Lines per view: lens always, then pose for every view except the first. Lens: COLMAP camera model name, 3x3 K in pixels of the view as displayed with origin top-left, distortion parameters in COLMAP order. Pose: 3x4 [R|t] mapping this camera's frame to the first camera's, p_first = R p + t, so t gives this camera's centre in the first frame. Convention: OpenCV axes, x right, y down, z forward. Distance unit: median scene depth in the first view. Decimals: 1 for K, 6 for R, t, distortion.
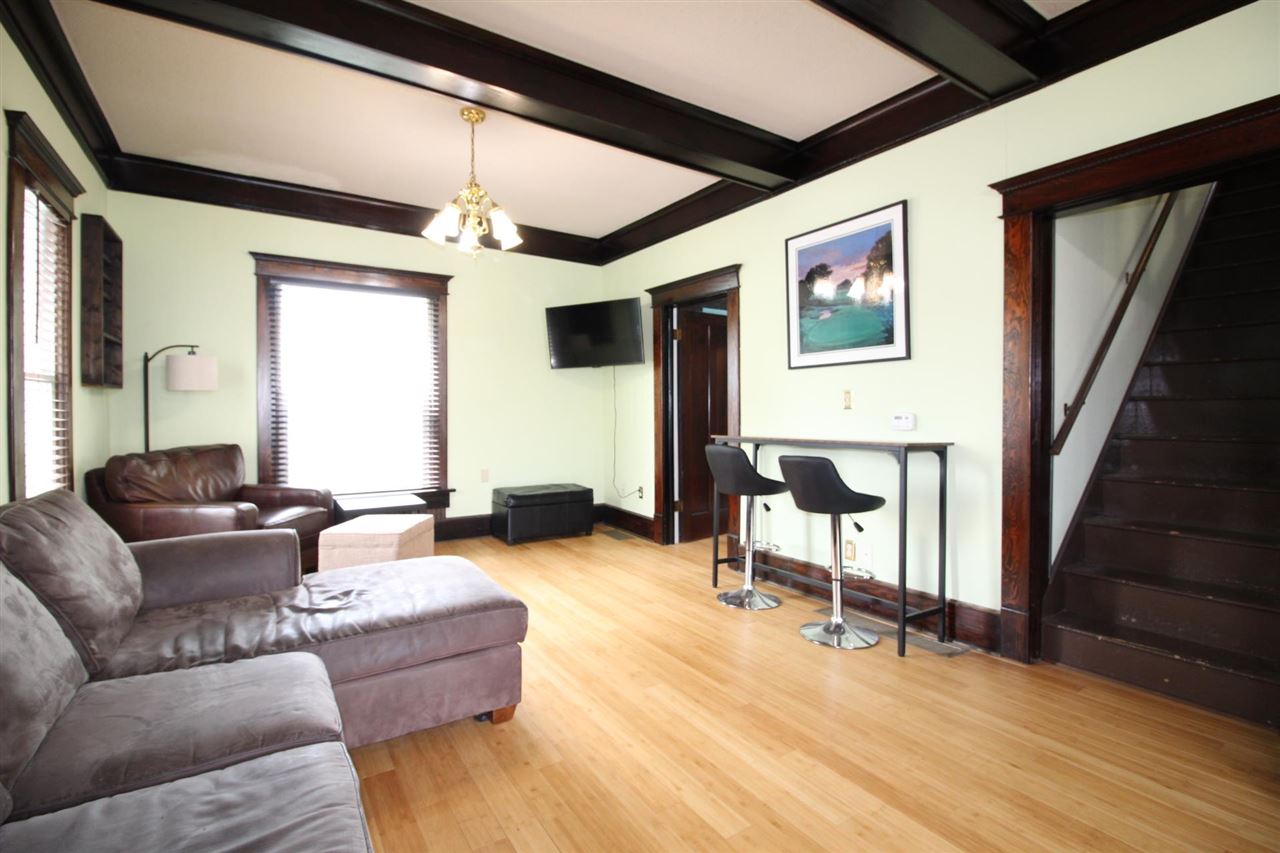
lens RADIAL K [[587.7, 0, 643.0], [0, 587.7, 412.5], [0, 0, 1]] dist [-0.011478, -0.006778]
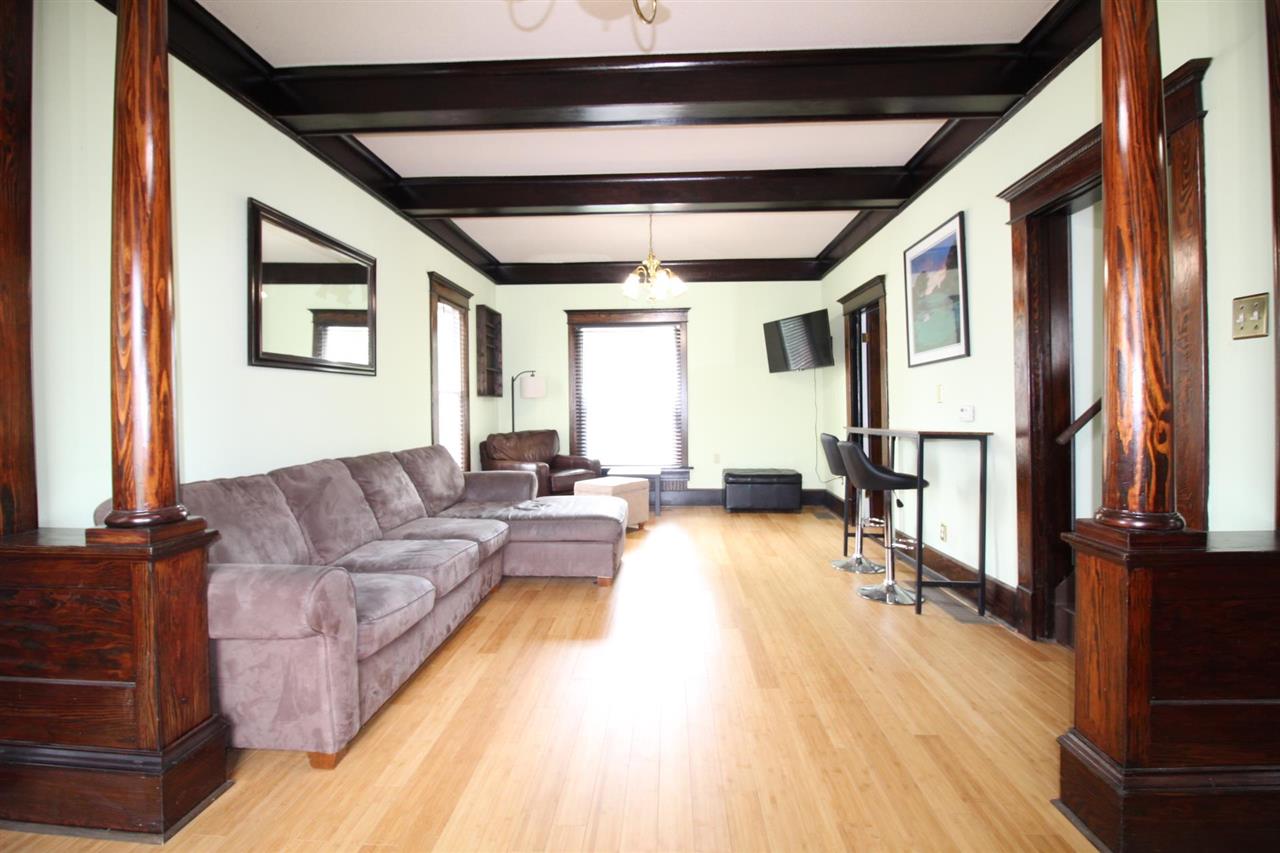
lens RADIAL K [[587.7, 0, 643.0], [0, 587.7, 412.5], [0, 0, 1]] dist [-0.011478, -0.006778]
pose [[0.808473, -0.005415, -0.588509, 0.504917], [0.006258, 0.999980, -0.000603, 0.008803], [0.588500, -0.003195, 0.808491, -0.196472]]
